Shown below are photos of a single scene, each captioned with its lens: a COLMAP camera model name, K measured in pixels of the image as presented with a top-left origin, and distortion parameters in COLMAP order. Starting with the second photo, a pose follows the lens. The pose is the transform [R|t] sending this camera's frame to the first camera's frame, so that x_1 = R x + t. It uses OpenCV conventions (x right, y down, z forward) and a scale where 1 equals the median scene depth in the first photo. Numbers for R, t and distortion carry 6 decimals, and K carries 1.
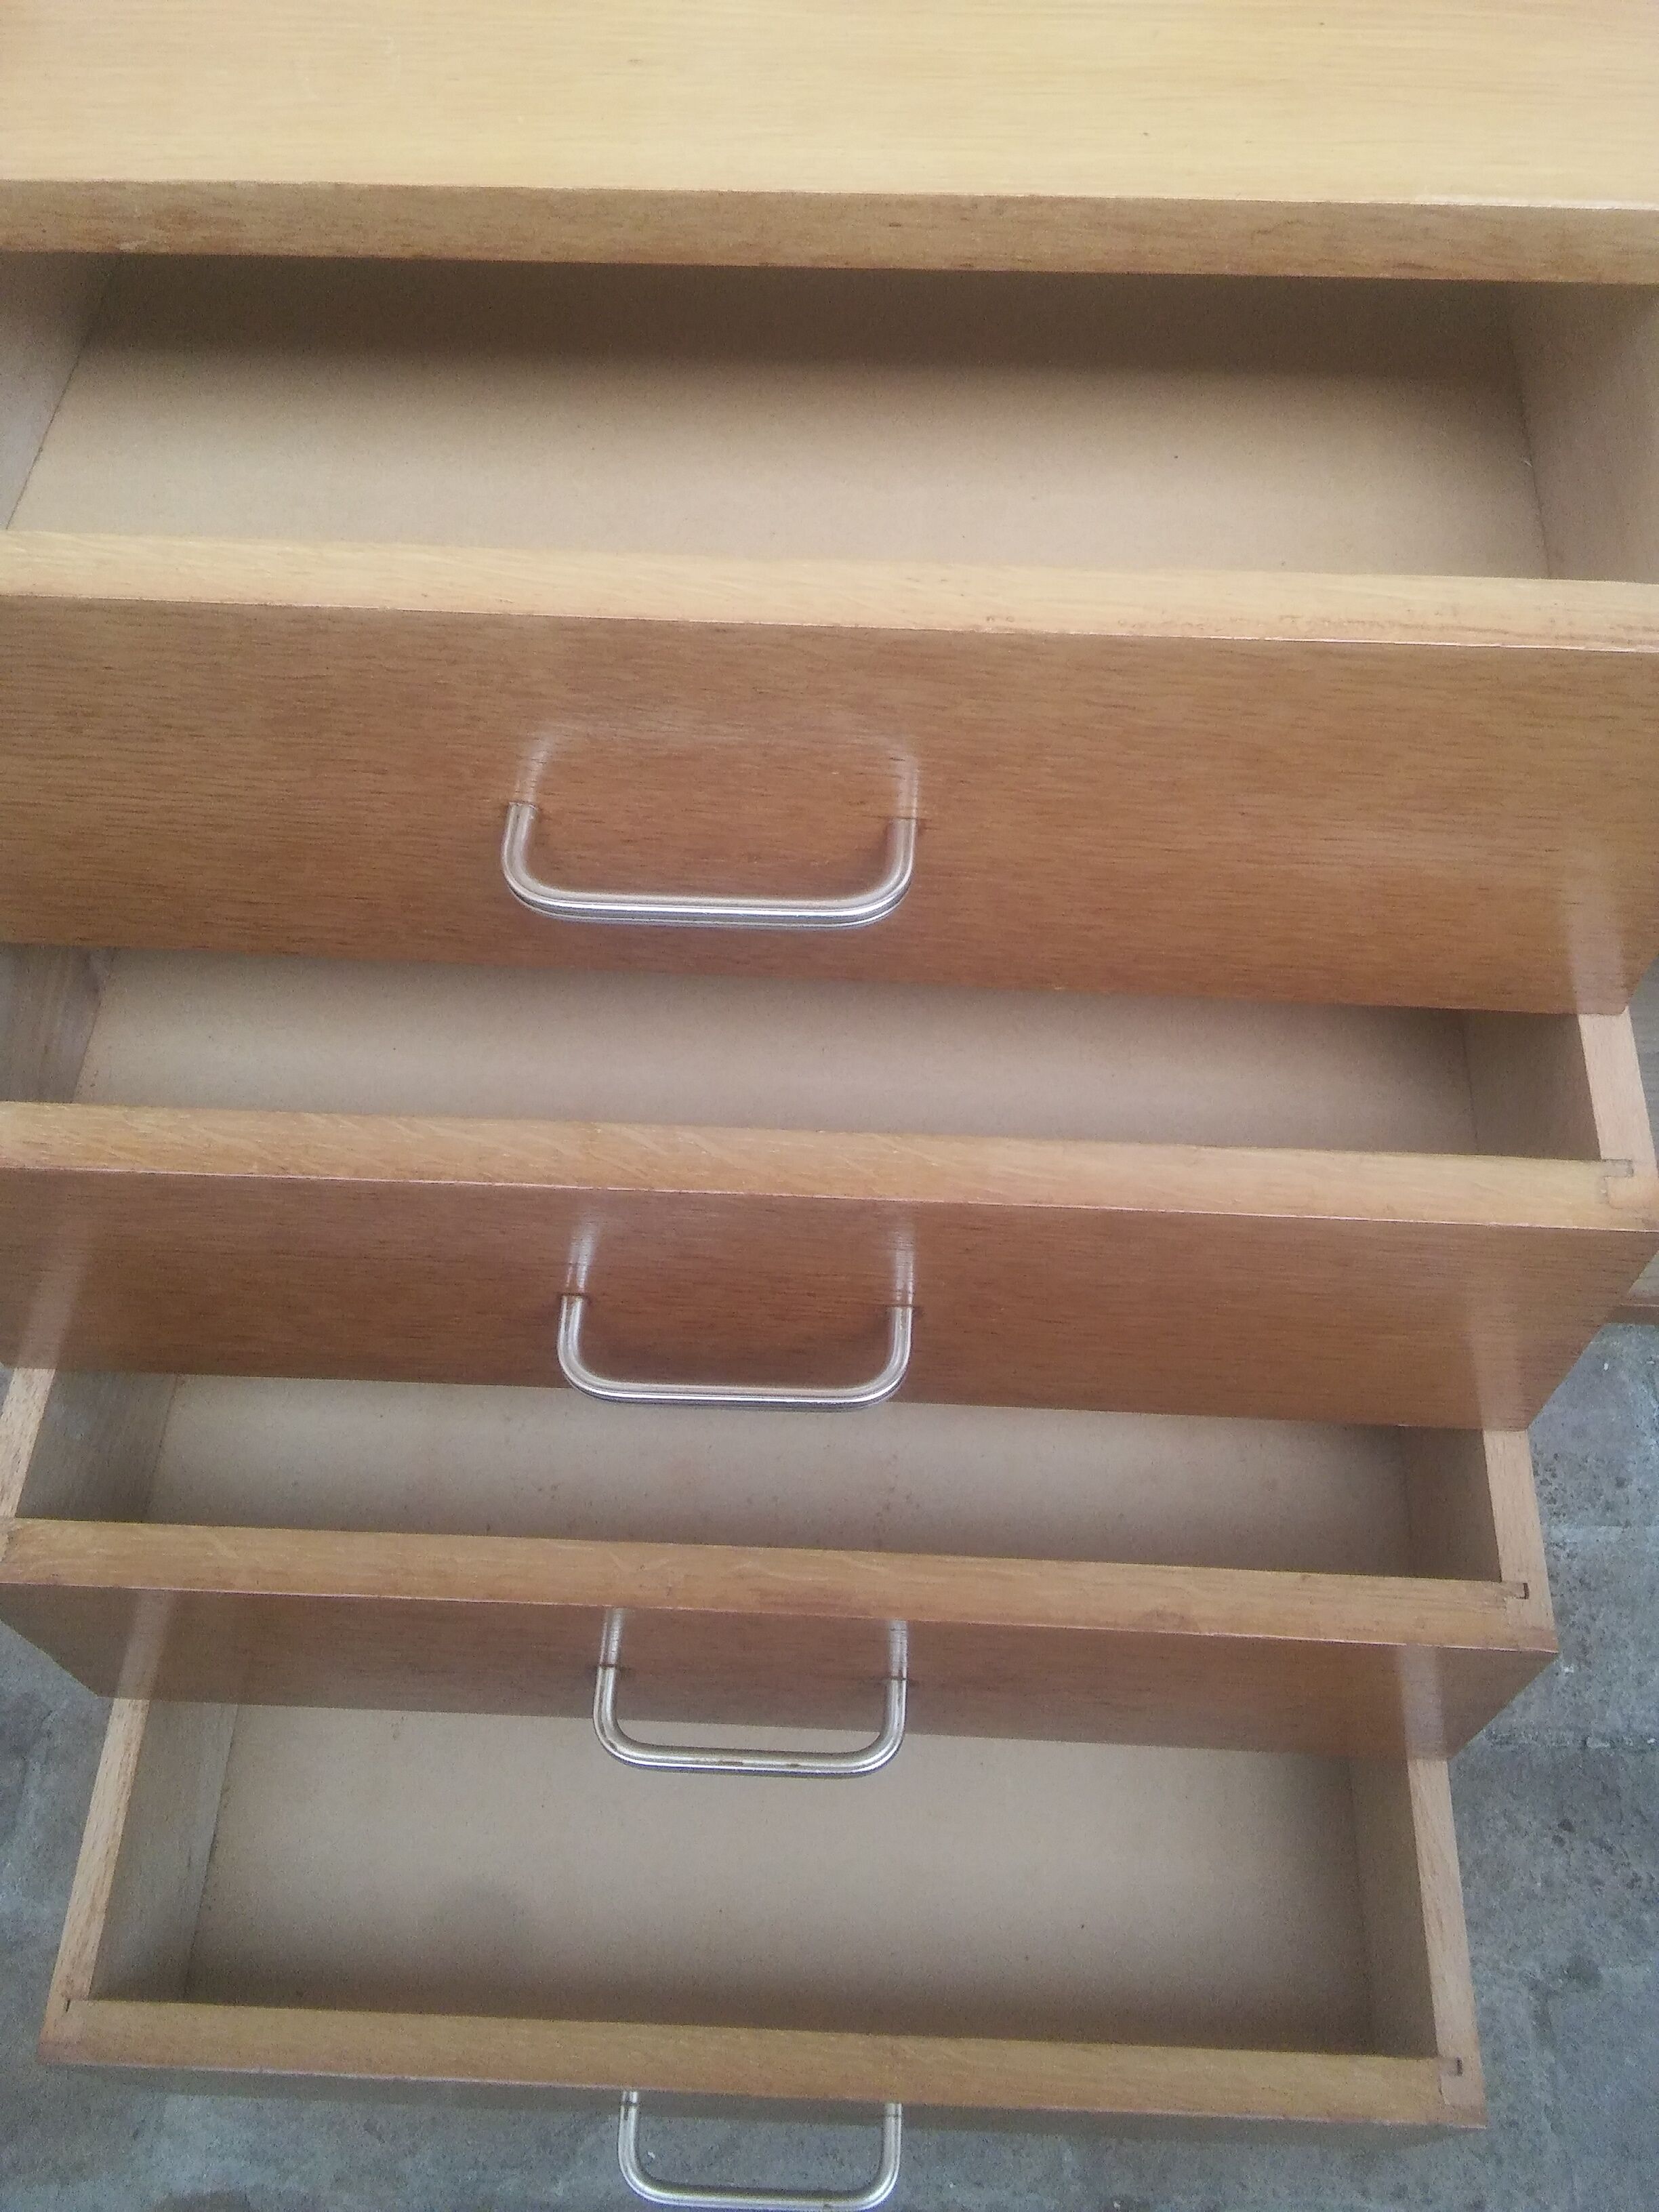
lens RADIAL K [[1956.5, 0, 829.5], [0, 1956.5, 1106.0], [0, 0, 1]] dist [0.078358, -0.142136]
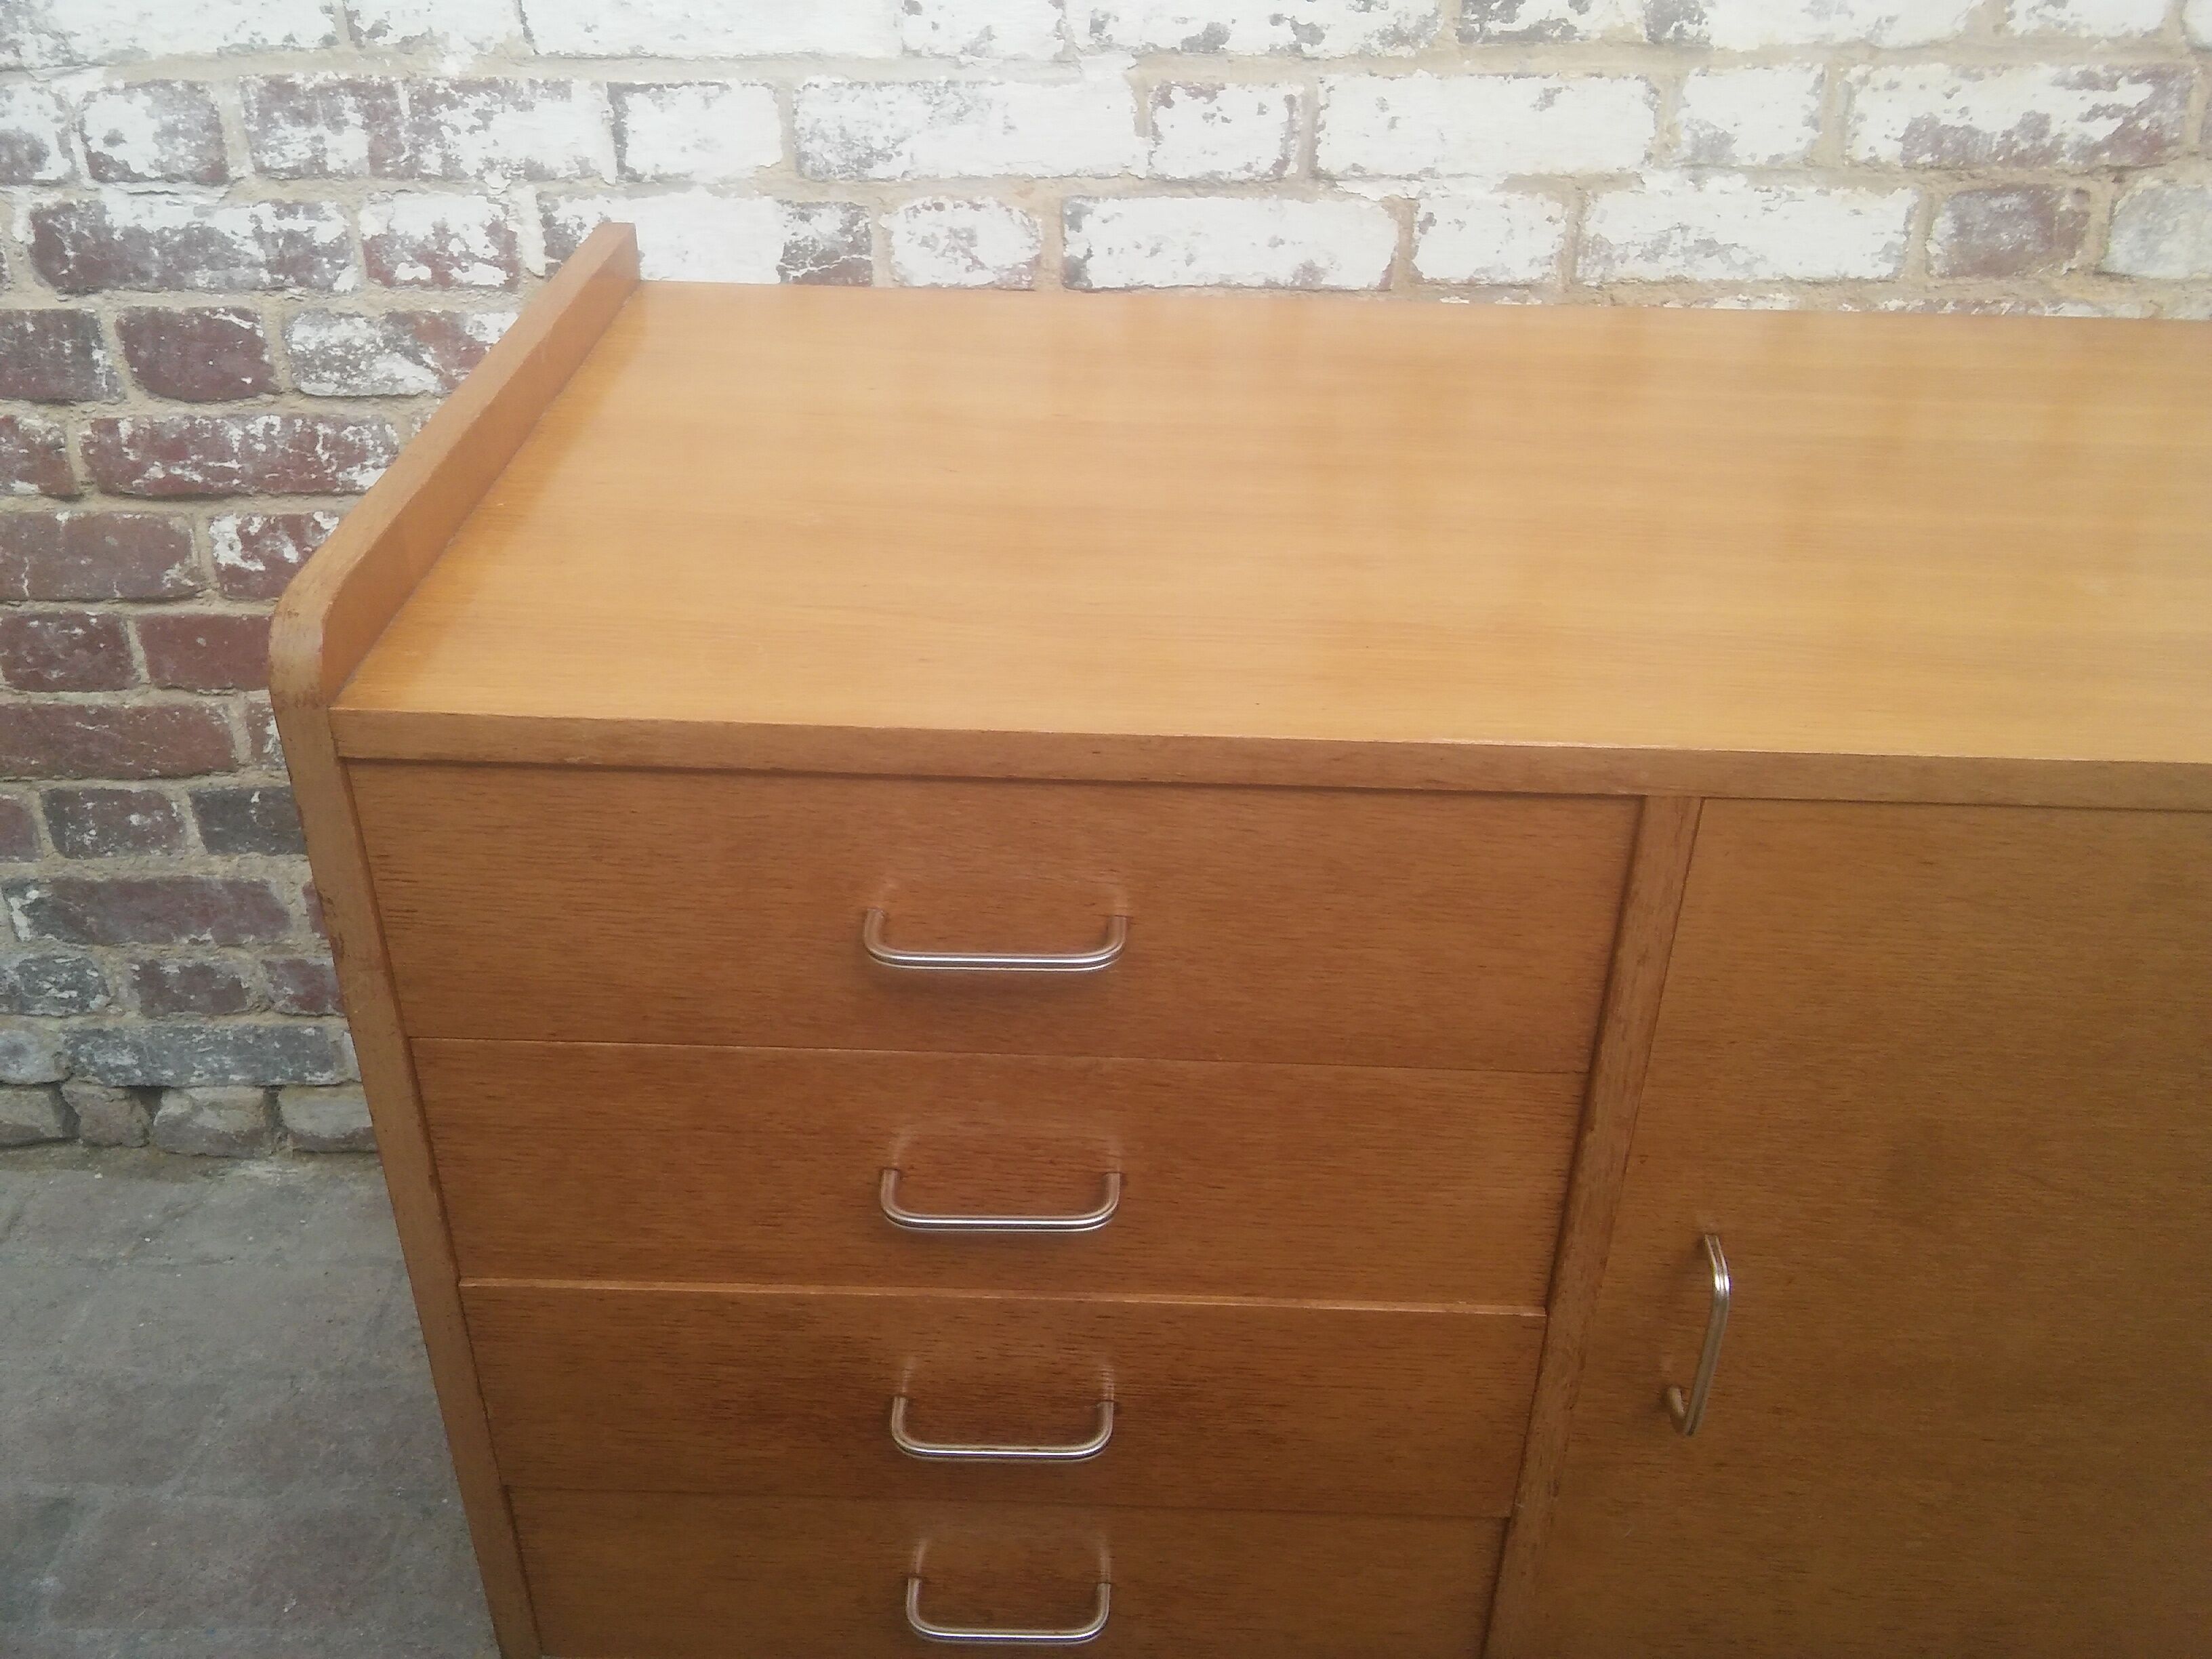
lens RADIAL K [[1973.1, 0, 1119.1], [0, 1973.1, 838.2], [0, 0, 1]] dist [0.056119, -0.108993]
pose [[0.997932, 0.026217, 0.058686, -0.056082], [0.008900, 0.847880, -0.530114, 0.634703], [-0.063657, 0.529540, 0.845893, -0.380332]]
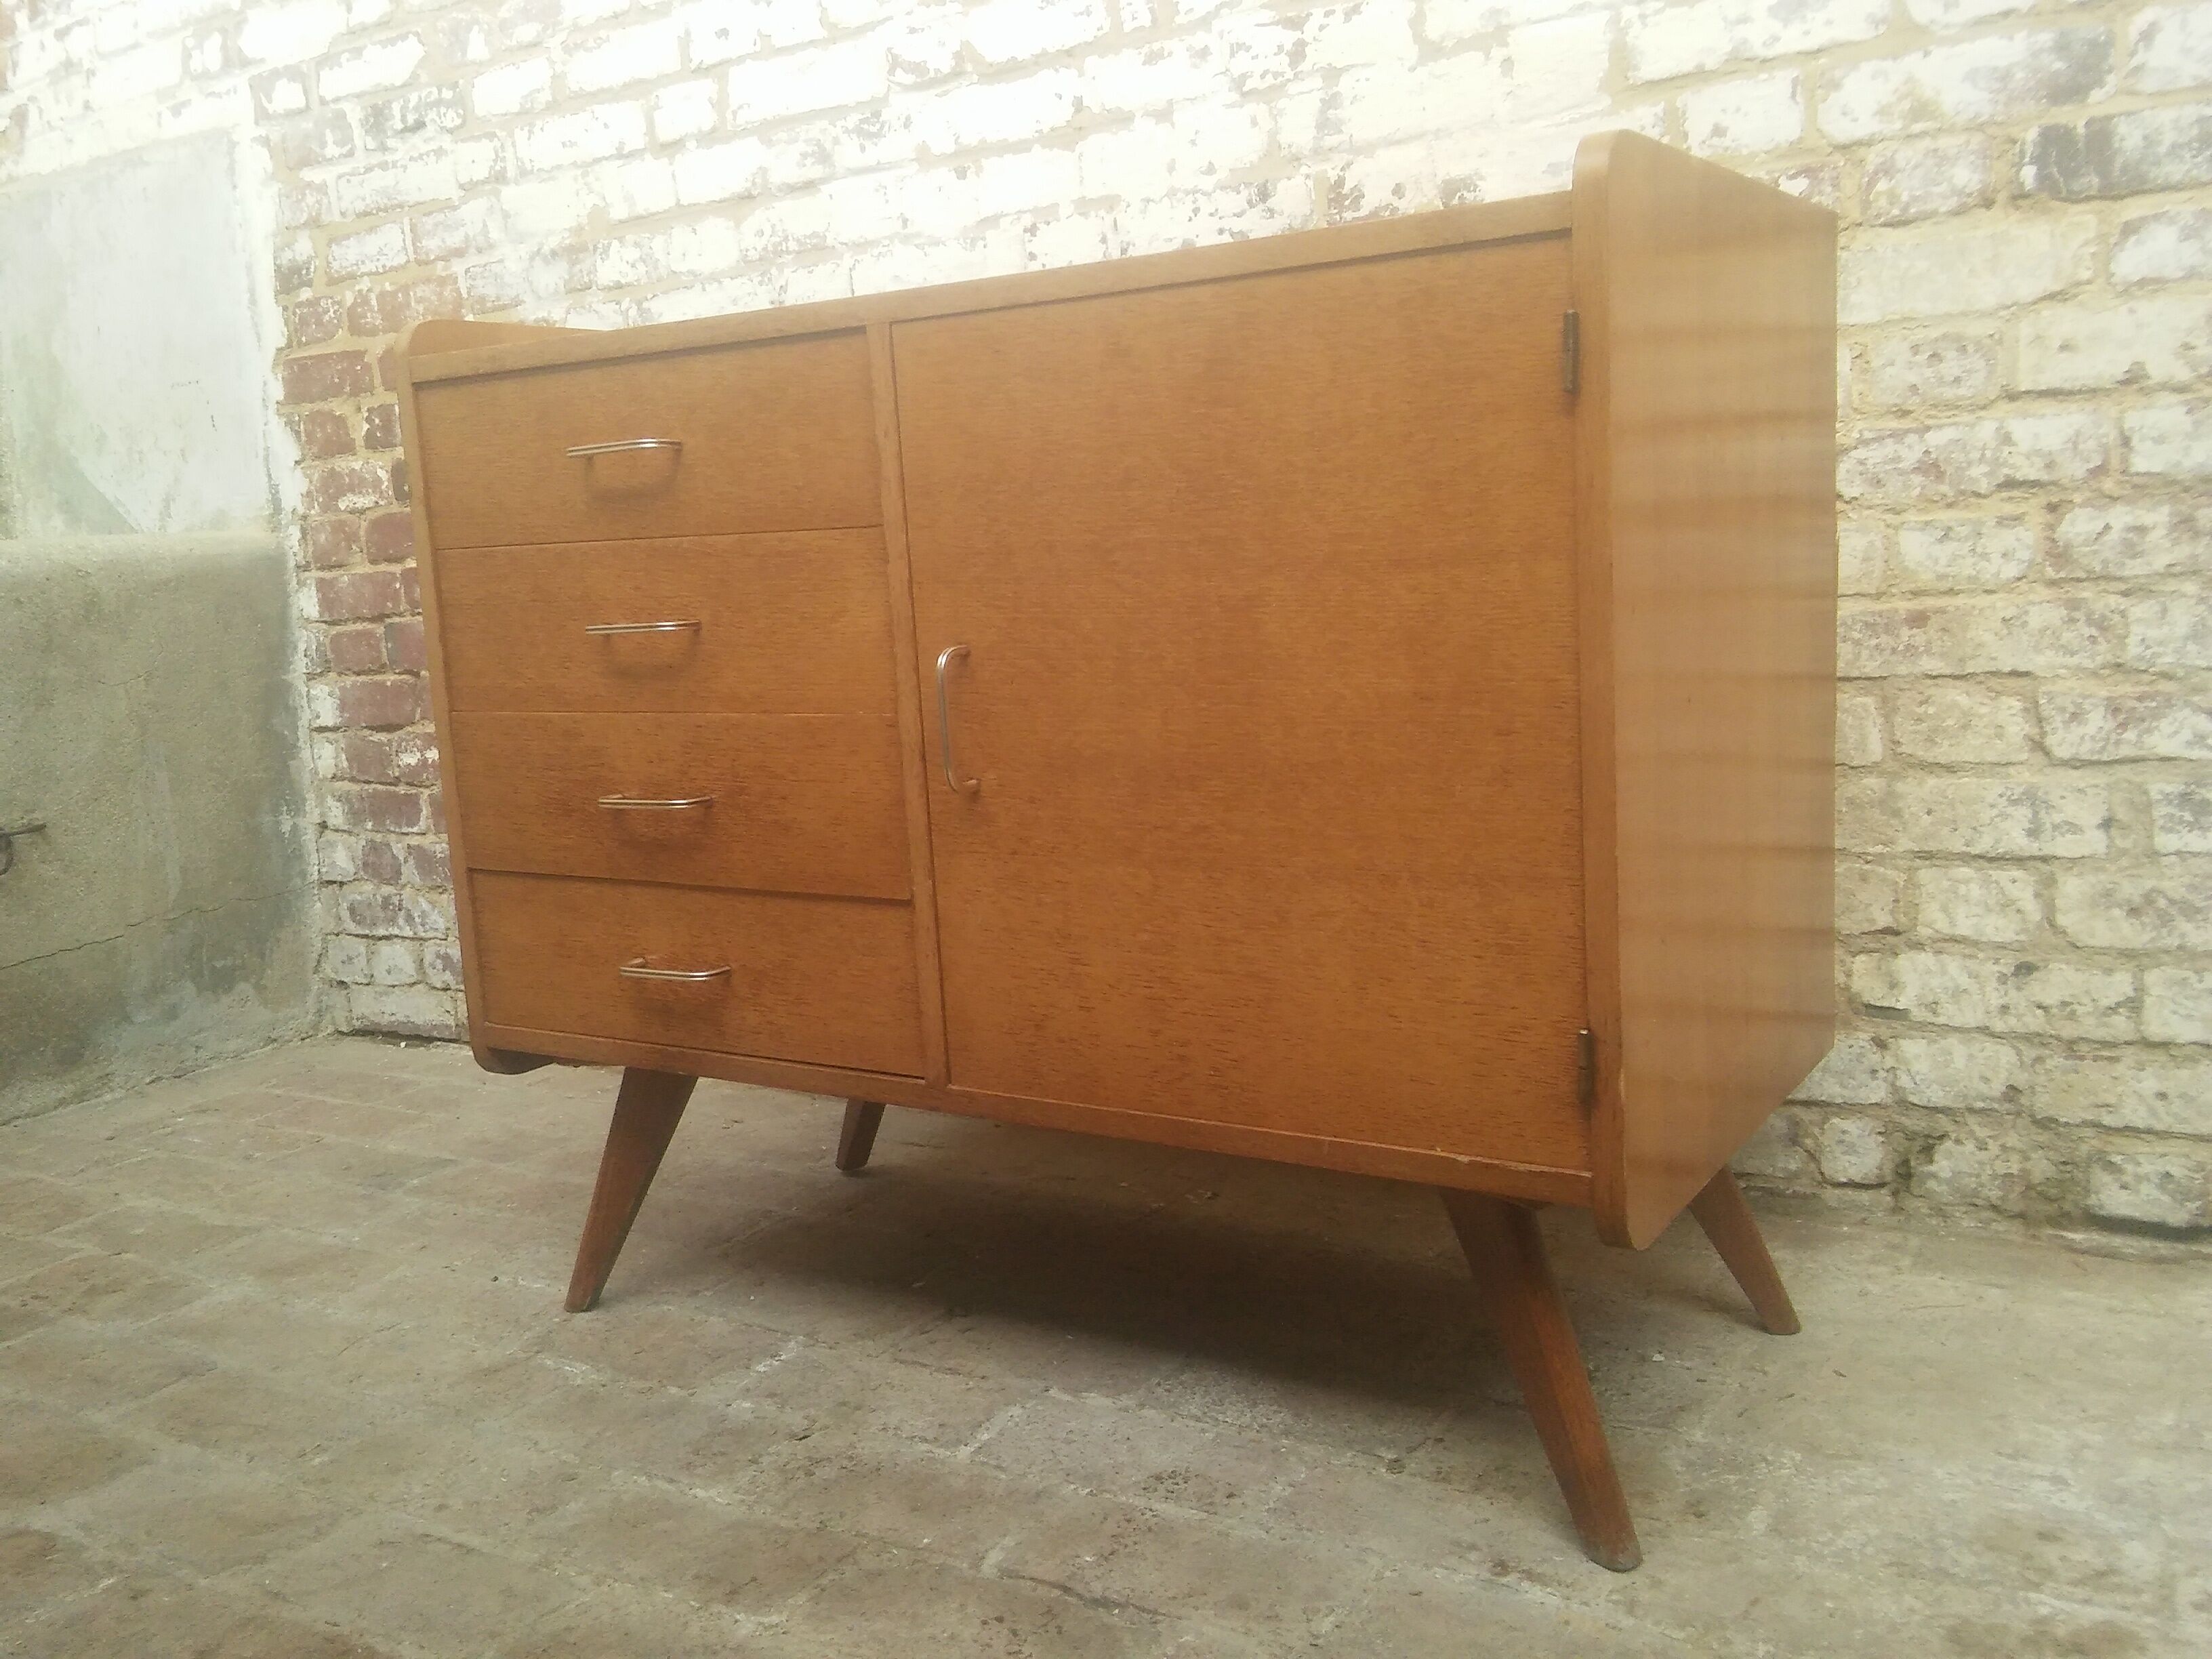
lens RADIAL K [[1956.5, 0, 1106.0], [0, 1956.5, 829.5], [0, 0, 1]] dist [0.078358, -0.142136]
pose [[0.867878, 0.061432, -0.492964, 2.105654], [-0.436779, 0.567111, -0.698290, 1.995451], [0.236668, 0.821347, 0.519015, 0.059429]]
